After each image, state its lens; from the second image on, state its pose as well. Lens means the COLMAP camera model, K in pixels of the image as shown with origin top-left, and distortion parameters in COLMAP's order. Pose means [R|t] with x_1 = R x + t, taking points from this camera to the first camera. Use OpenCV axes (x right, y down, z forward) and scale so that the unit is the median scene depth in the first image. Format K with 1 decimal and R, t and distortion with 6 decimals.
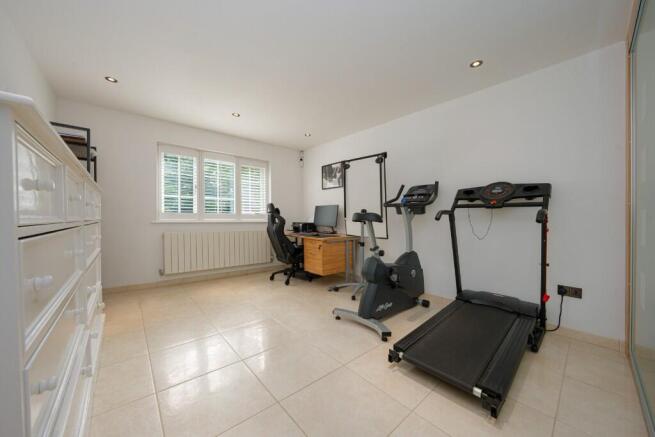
lens RADIAL K [[232.1, 0, 327.5], [0, 232.1, 218.5], [0, 0, 1]] dist [-0.000084, 0.000119]
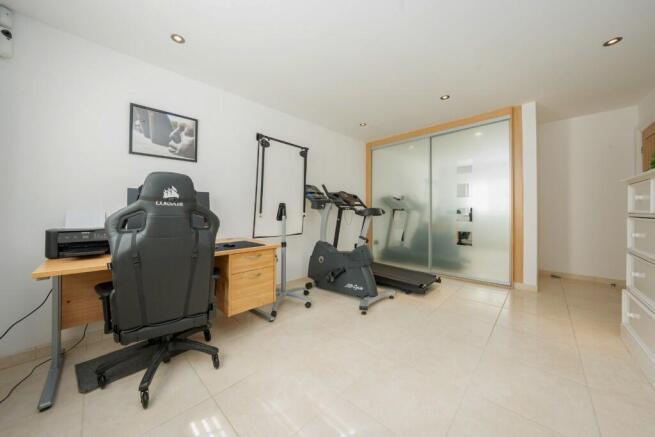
lens RADIAL K [[232.1, 0, 327.5], [0, 232.1, 218.5], [0, 0, 1]] dist [-0.000084, 0.000119]
pose [[-0.062022, -0.028497, 0.997668, -0.666832], [0.011197, 0.999510, 0.029245, -0.007655], [-0.998012, 0.012985, -0.061673, 0.846949]]
